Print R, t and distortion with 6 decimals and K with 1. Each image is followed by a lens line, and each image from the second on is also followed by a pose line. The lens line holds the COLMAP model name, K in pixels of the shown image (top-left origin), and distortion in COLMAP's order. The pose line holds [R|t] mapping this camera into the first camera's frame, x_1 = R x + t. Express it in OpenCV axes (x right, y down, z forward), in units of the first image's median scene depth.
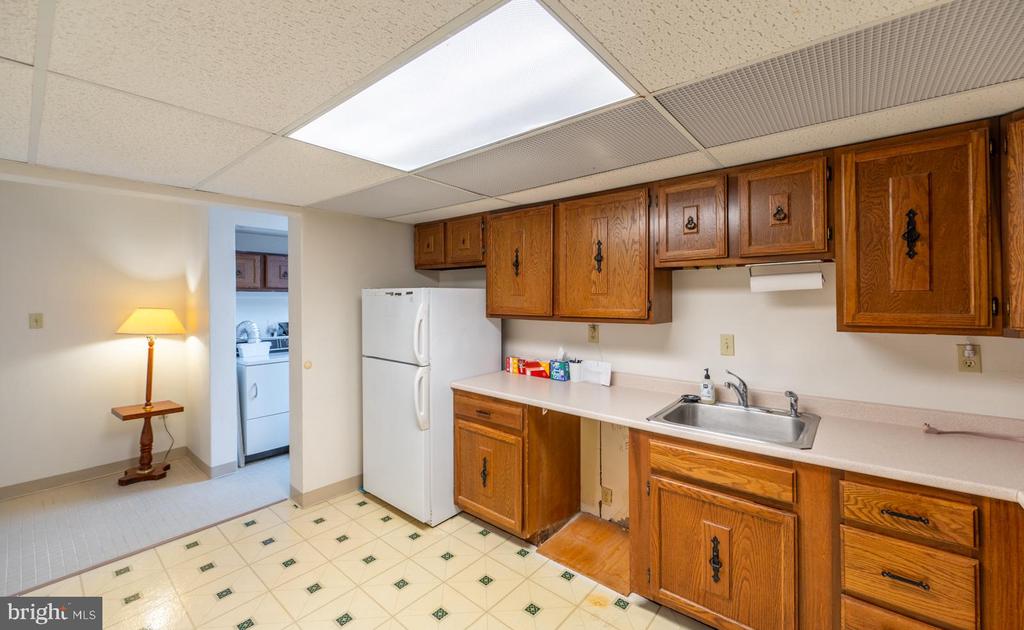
lens RADIAL K [[418.3, 0, 516.1], [0, 418.3, 297.2], [0, 0, 1]] dist [-0.000269, -0.000458]
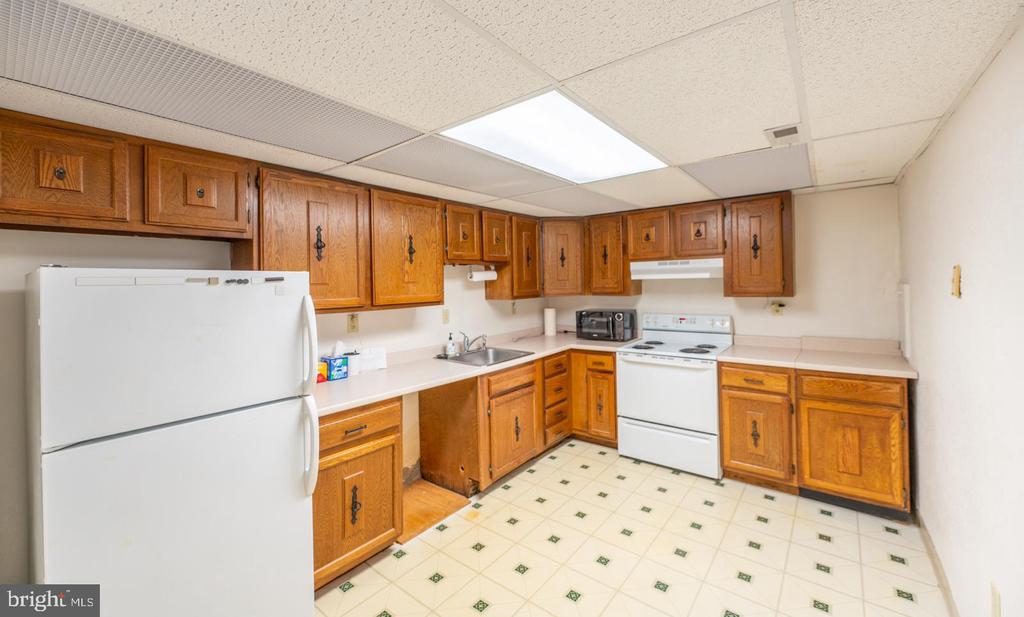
lens RADIAL K [[418.0, 0, 509.3], [0, 418.0, 283.3], [0, 0, 1]] dist [-0.000058, -0.000036]
pose [[-0.035560, 0.004224, 0.999359, -0.946080], [0.019943, 0.999795, -0.003516, 0.004124], [-0.999169, 0.019805, -0.035637, 0.773862]]
